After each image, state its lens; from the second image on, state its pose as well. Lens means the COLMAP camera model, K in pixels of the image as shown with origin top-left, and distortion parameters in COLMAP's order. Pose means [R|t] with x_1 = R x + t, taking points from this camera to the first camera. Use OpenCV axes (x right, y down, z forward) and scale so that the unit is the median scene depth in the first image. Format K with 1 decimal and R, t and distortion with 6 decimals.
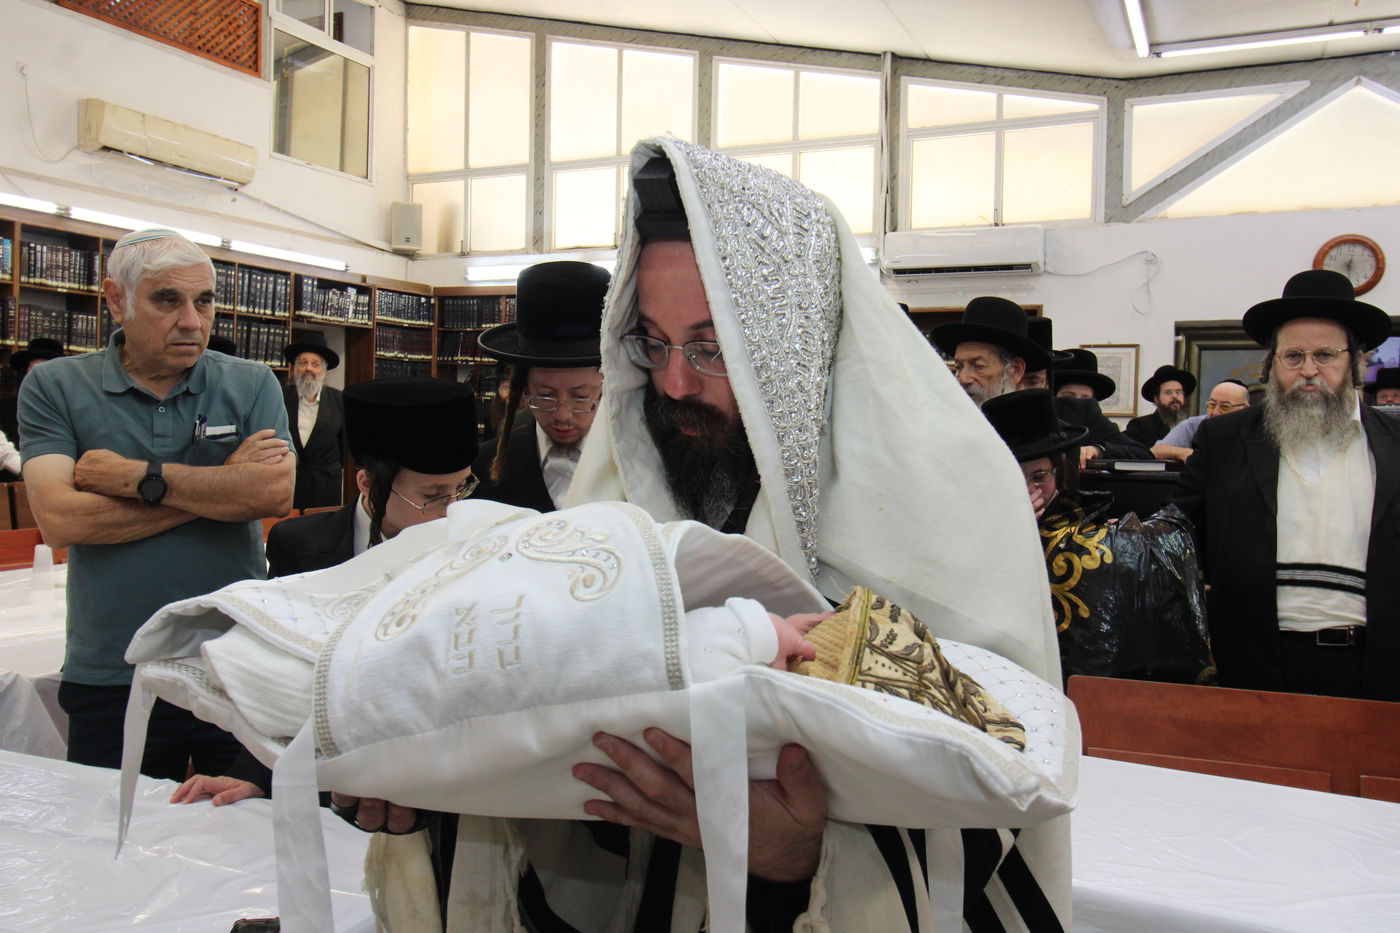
lens RADIAL K [[1123.7, 0, 732.7], [0, 1123.7, 448.9], [0, 0, 1]] dist [0.000927, 0.002494]
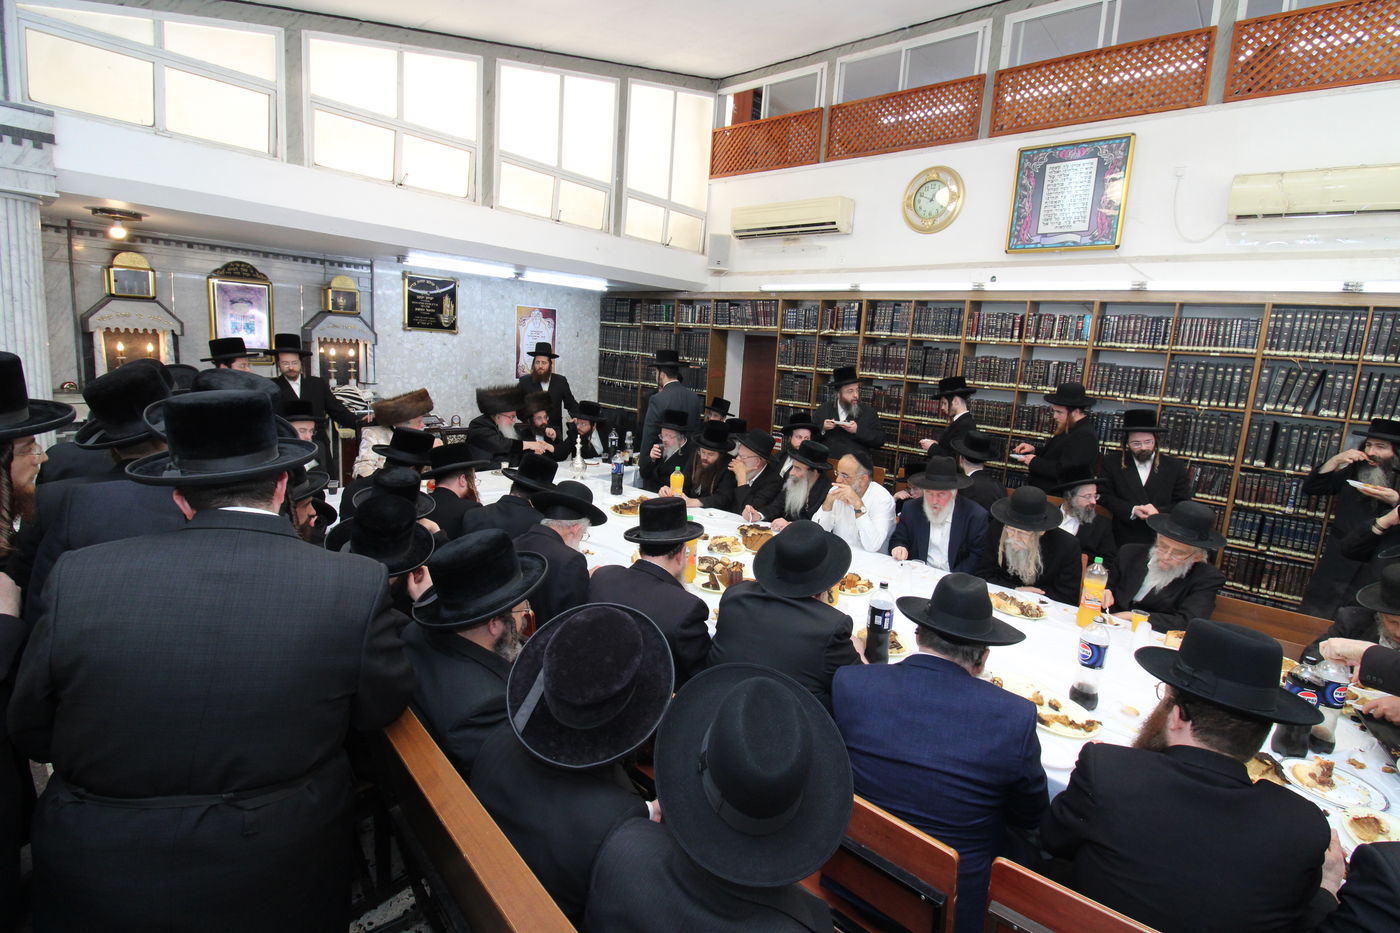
lens RADIAL K [[660.4, 0, 708.6], [0, 660.4, 456.3], [0, 0, 1]] dist [-0.009095, -0.009509]
pose [[-0.288573, 0.114857, -0.950544, 0.216245], [-0.090204, 0.985102, 0.146418, -0.077853], [0.953199, 0.127995, -0.273913, 0.667015]]
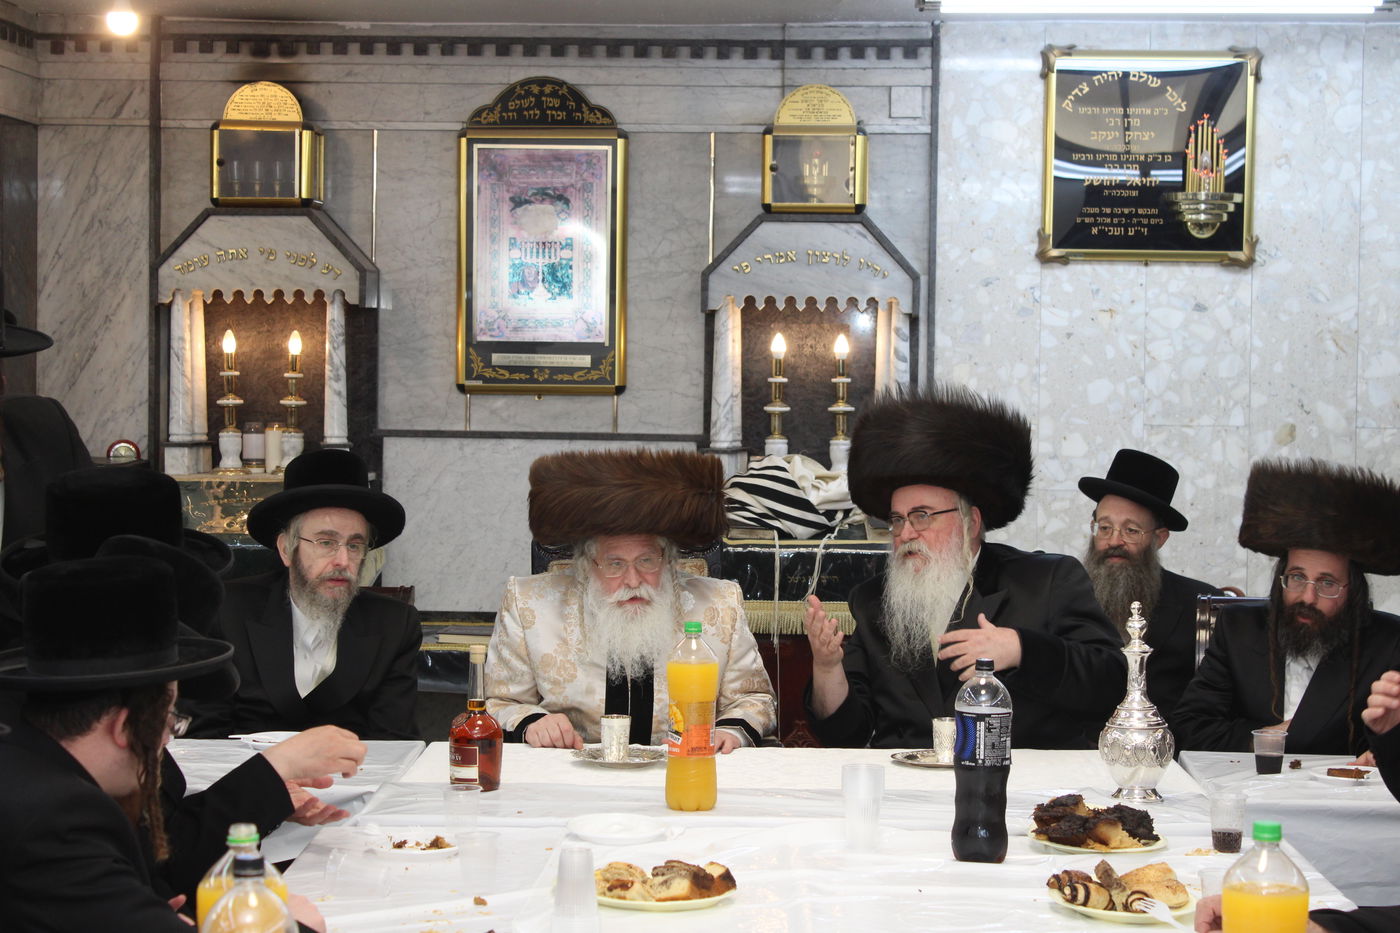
lens RADIAL K [[2691.8, 0, 701.6], [0, 2691.8, 469.3], [0, 0, 1]] dist [0.015756, 0.000000]
pose [[-0.932049, -0.018296, -0.361869, -0.066549], [-0.039939, 0.997826, 0.052420, -0.048523], [0.360123, 0.063310, -0.930754, 0.890149]]
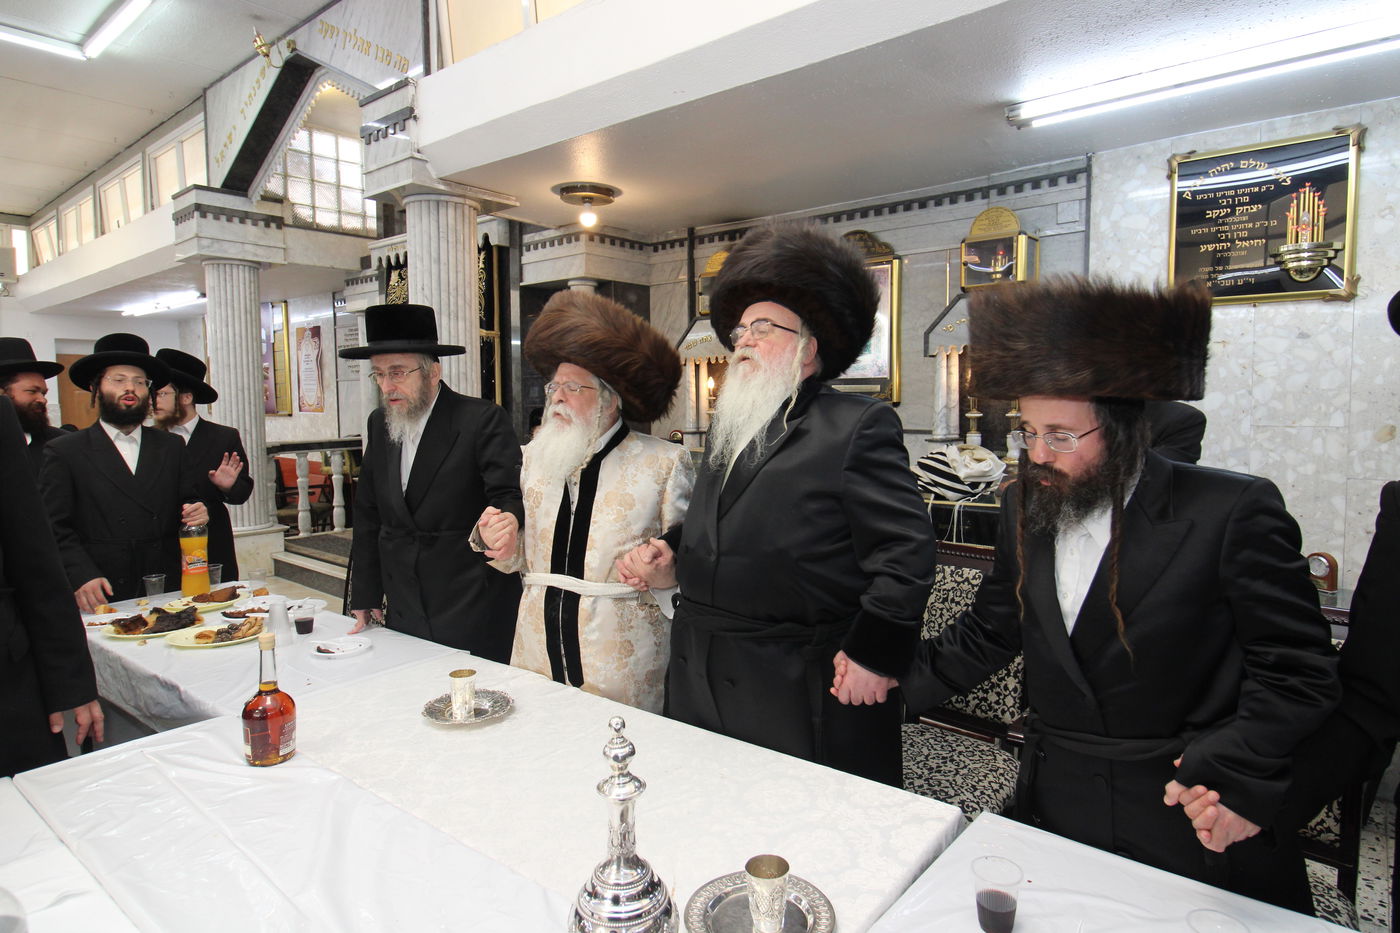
lens RADIAL K [[789.1, 0, 715.8], [0, 789.1, 449.3], [0, 0, 1]] dist [-0.003465, -0.004280]
pose [[-0.967020, -0.032967, 0.252559, -0.425181], [-0.010860, 0.996023, 0.088434, -0.039131], [-0.254470, 0.082775, -0.963532, 0.462438]]
